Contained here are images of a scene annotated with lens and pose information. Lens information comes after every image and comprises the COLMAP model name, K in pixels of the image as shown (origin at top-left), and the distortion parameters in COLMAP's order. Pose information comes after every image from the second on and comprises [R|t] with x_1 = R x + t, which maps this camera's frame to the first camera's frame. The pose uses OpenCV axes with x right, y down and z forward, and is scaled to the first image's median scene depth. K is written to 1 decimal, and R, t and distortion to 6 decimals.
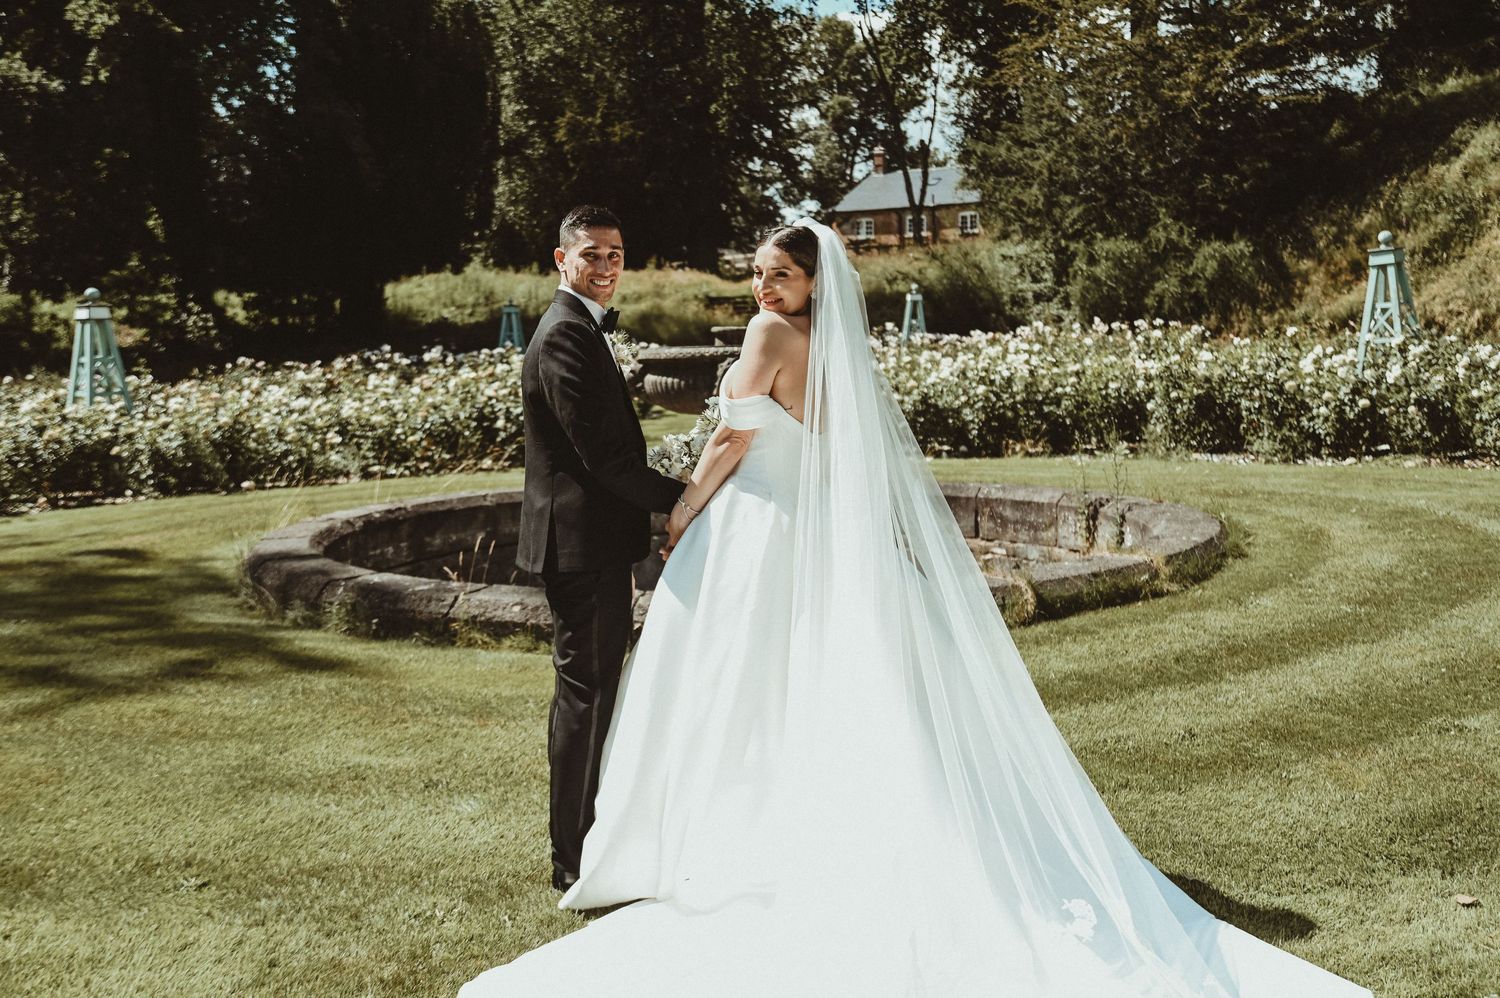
lens RADIAL K [[1646.9, 0, 750.9], [0, 1646.9, 500.3], [0, 0, 1]] dist [-0.006226, 0.000000]
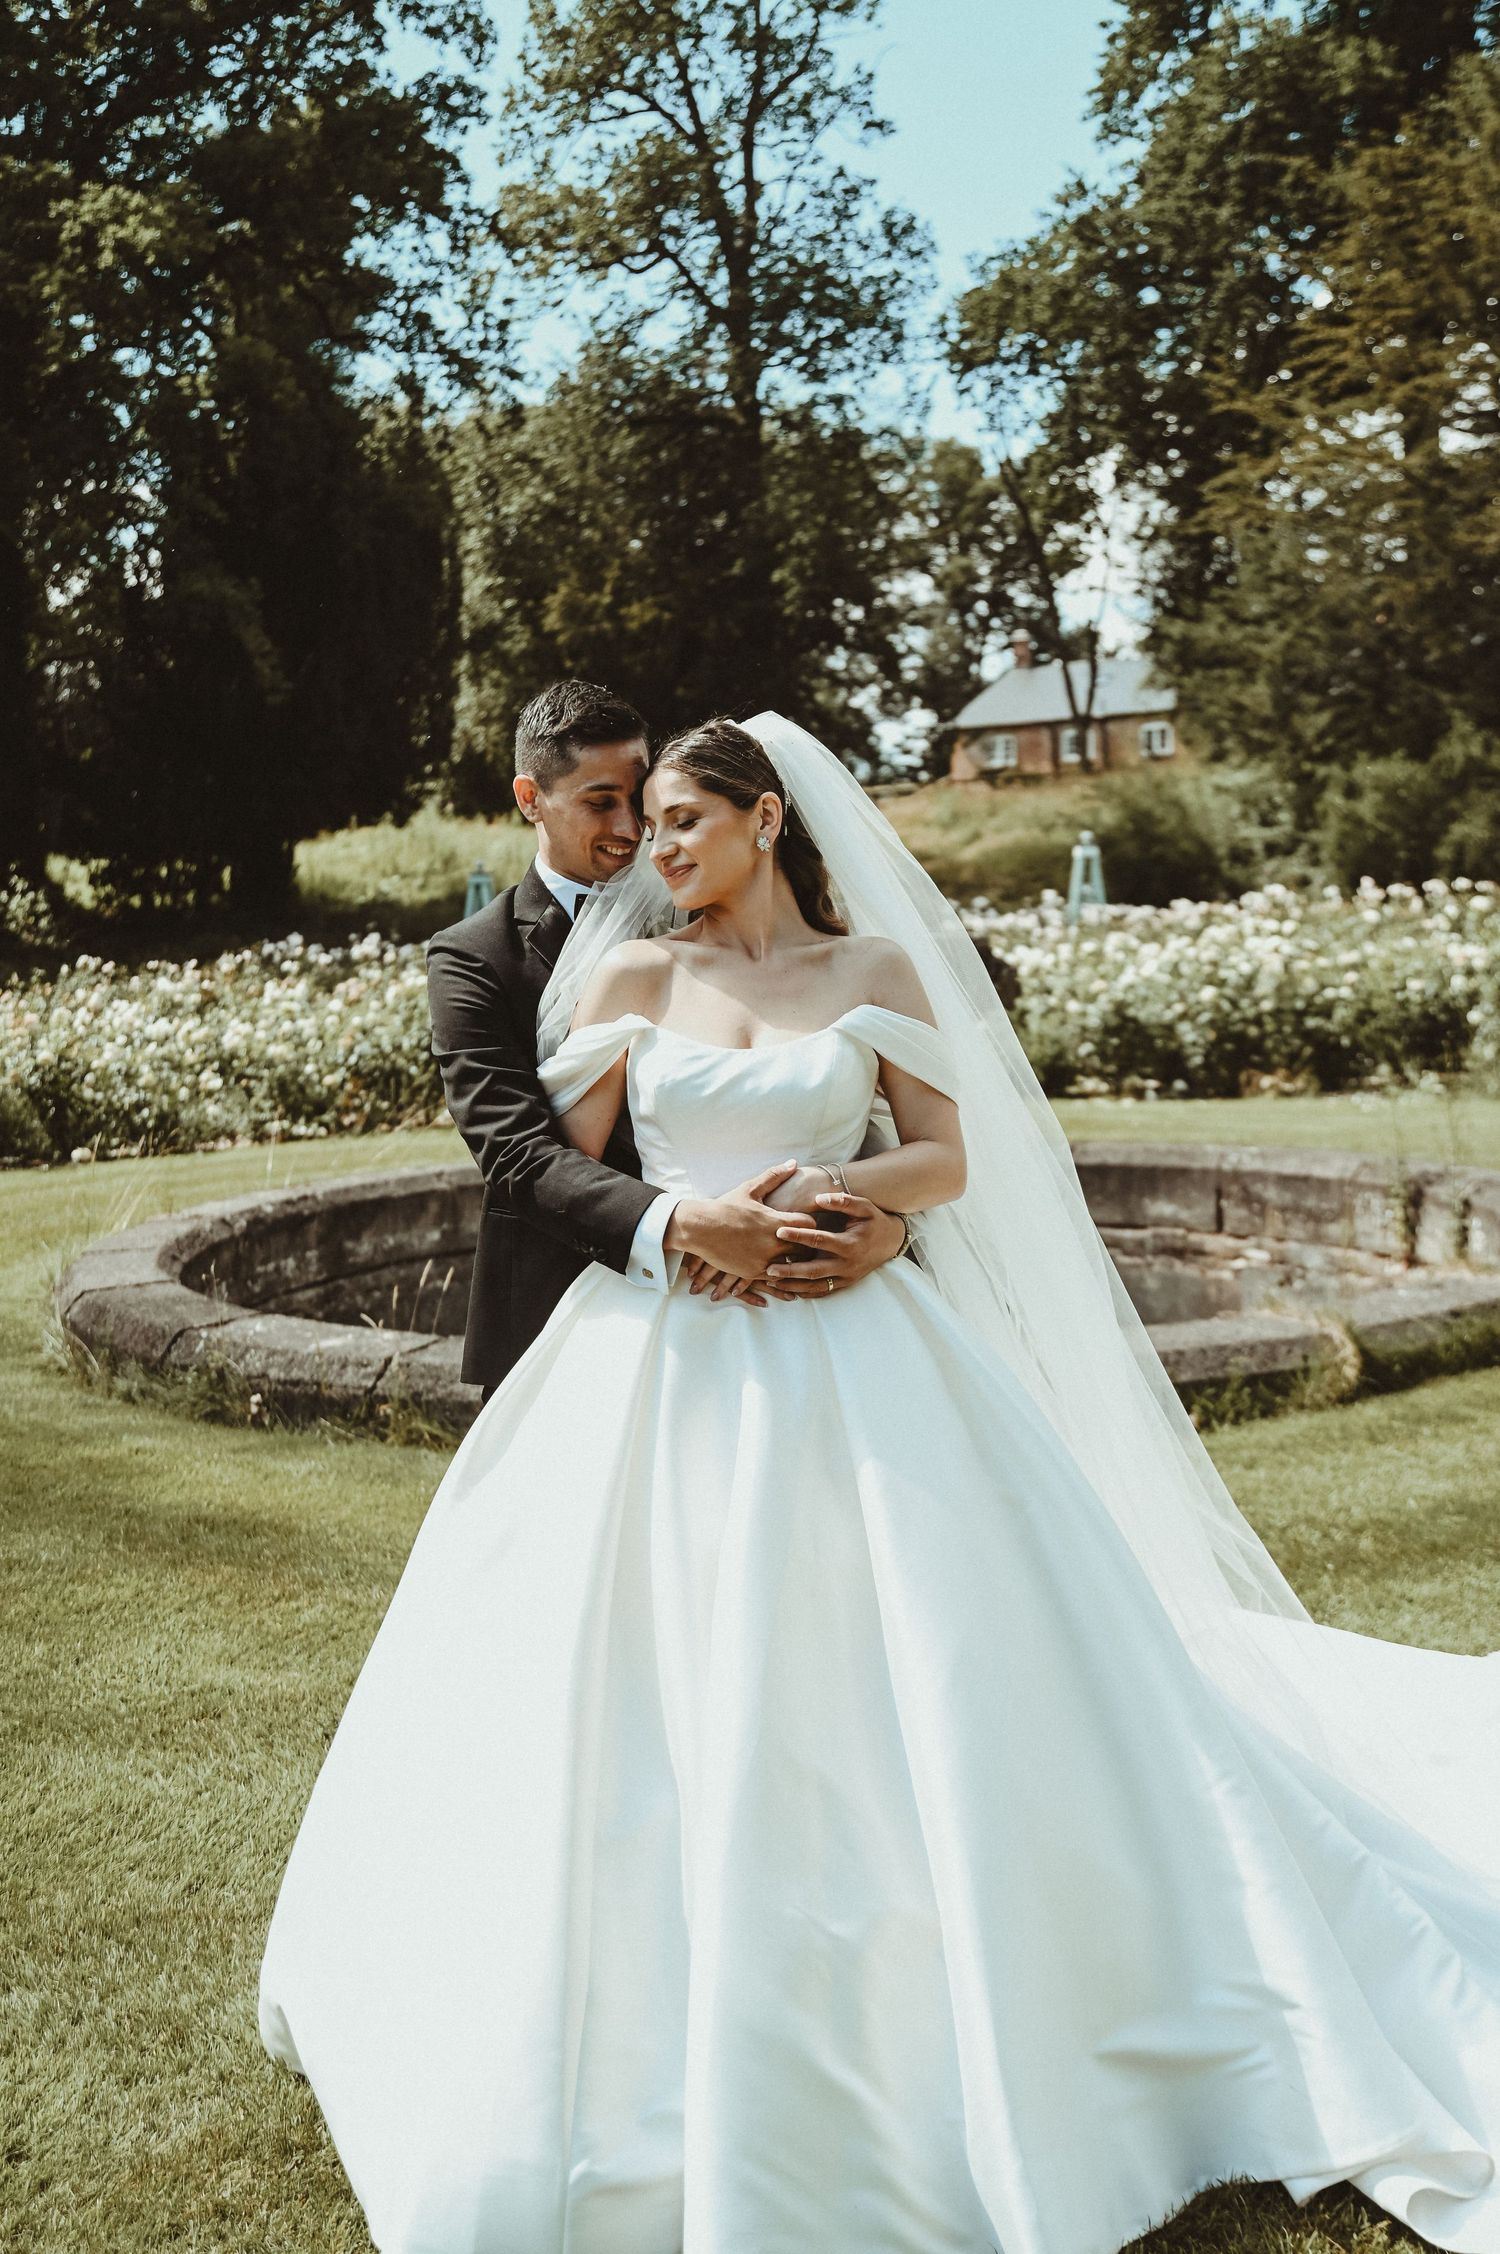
lens RADIAL K [[2351.4, 0, 747.1], [0, 2351.4, 1123.3], [0, 0, 1]] dist [-0.010570, 0.000000]
pose [[0.999345, -0.011574, -0.034276, -0.006213], [0.011254, 0.999891, -0.009516, -0.006863], [0.034382, 0.009124, 0.999367, 0.053387]]
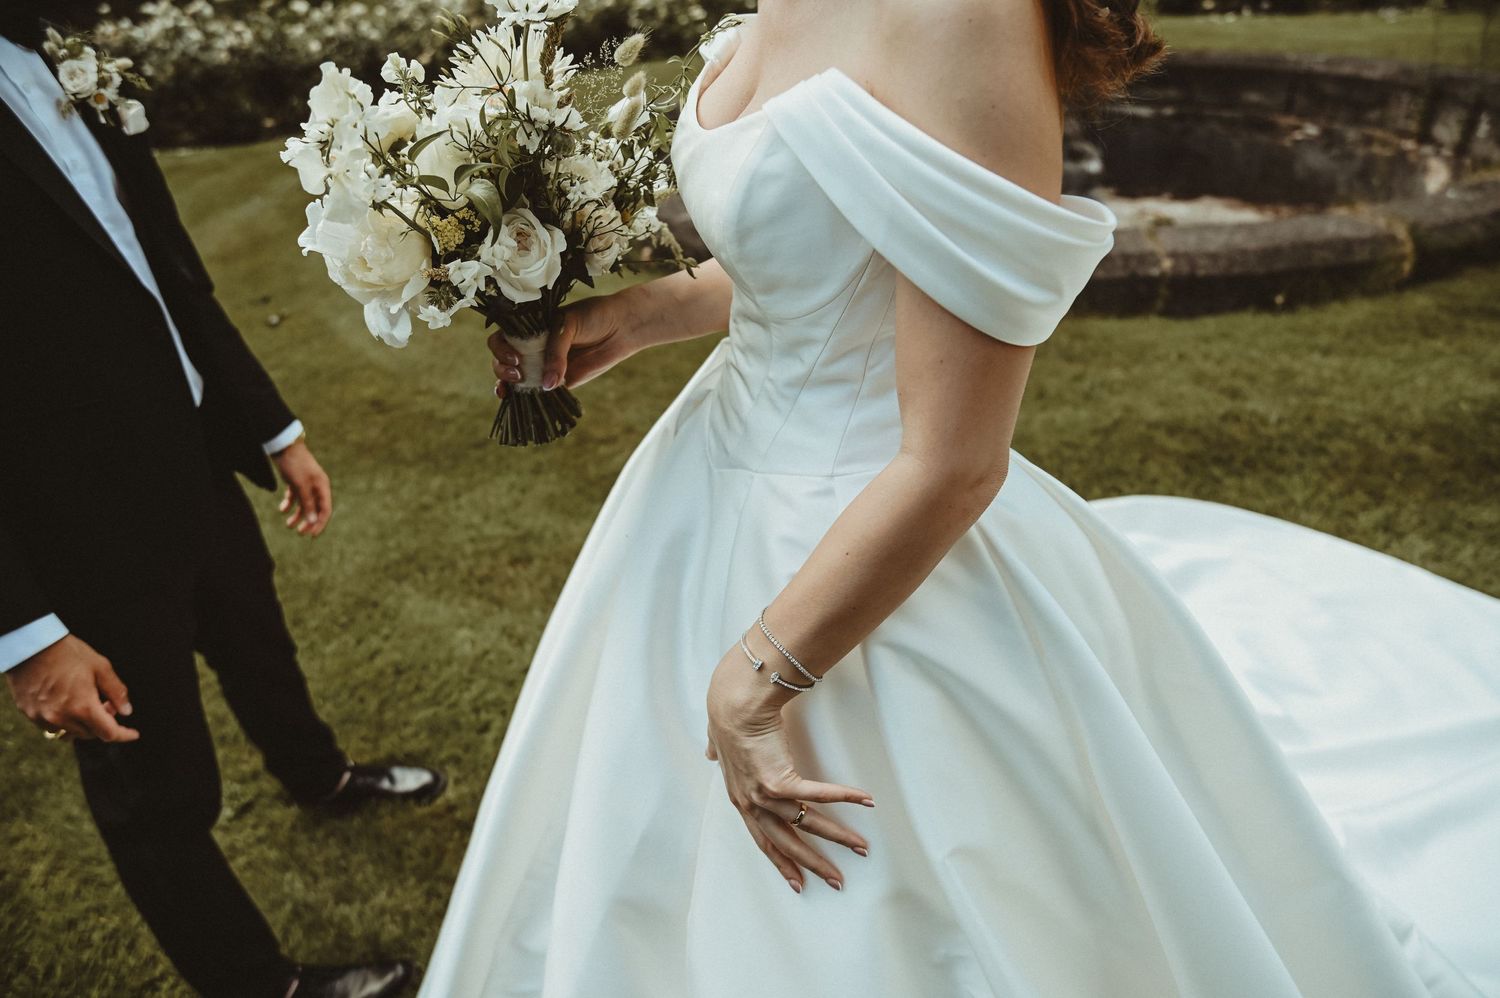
lens RADIAL K [[1039.7, 0, 744.5], [0, 1039.7, 507.8], [0, 0, 1]] dist [-0.090955, 0.055942]
pose [[0.965078, 0.083270, -0.248374, -0.003144], [0.031374, 0.904568, 0.425173, -0.016570], [0.260076, -0.418117, 0.870367, 0.159943]]
